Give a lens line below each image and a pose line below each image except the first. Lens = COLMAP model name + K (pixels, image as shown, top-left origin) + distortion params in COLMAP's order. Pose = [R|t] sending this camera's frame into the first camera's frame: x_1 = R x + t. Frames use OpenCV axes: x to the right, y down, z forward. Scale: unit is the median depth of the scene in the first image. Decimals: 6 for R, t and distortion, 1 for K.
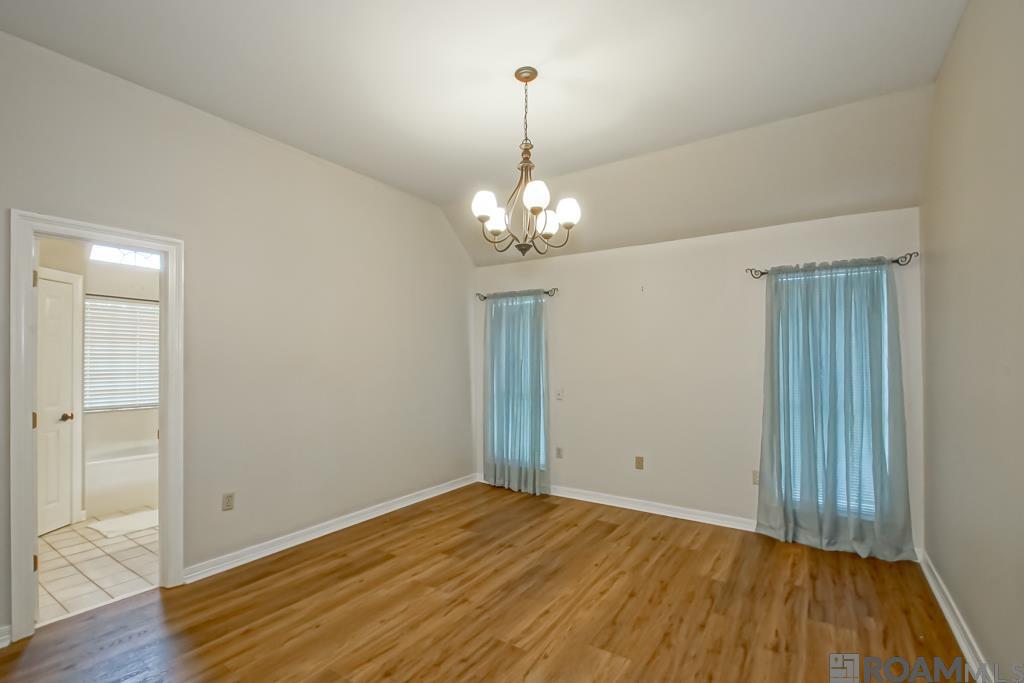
lens RADIAL K [[472.0, 0, 509.8], [0, 472.0, 350.3], [0, 0, 1]] dist [-0.003377, -0.003923]
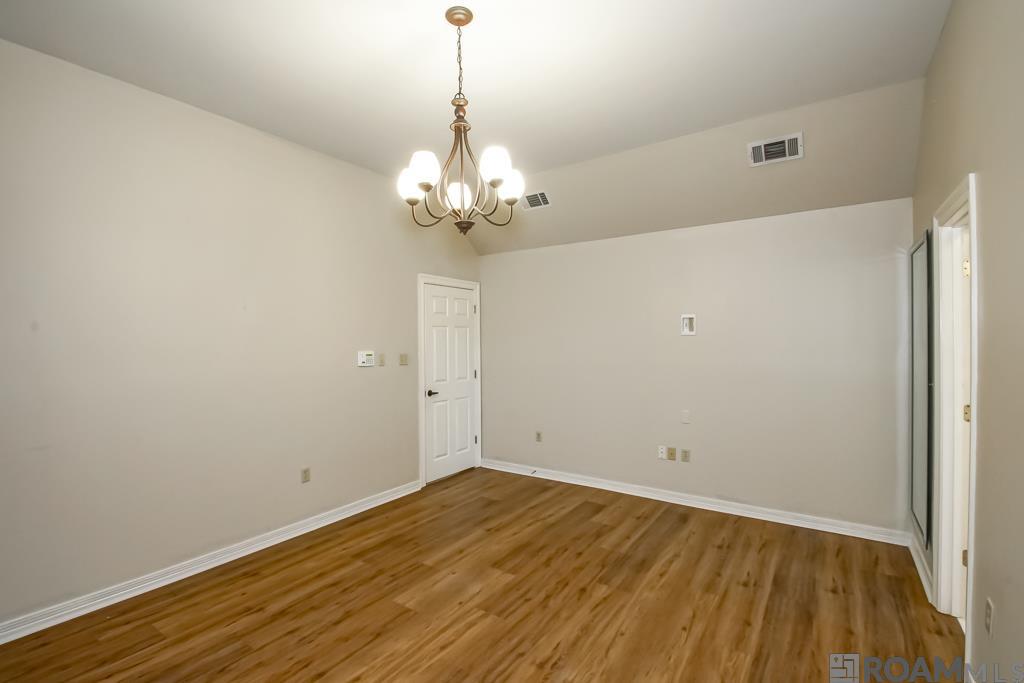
lens RADIAL K [[472.0, 0, 513.2], [0, 472.0, 343.3], [0, 0, 1]] dist [-0.003377, -0.003923]
pose [[-0.999895, 0.008738, 0.011561, -0.071705], [0.008574, 0.999863, -0.014148, 0.004782], [-0.011683, -0.014047, -0.999833, 2.045122]]
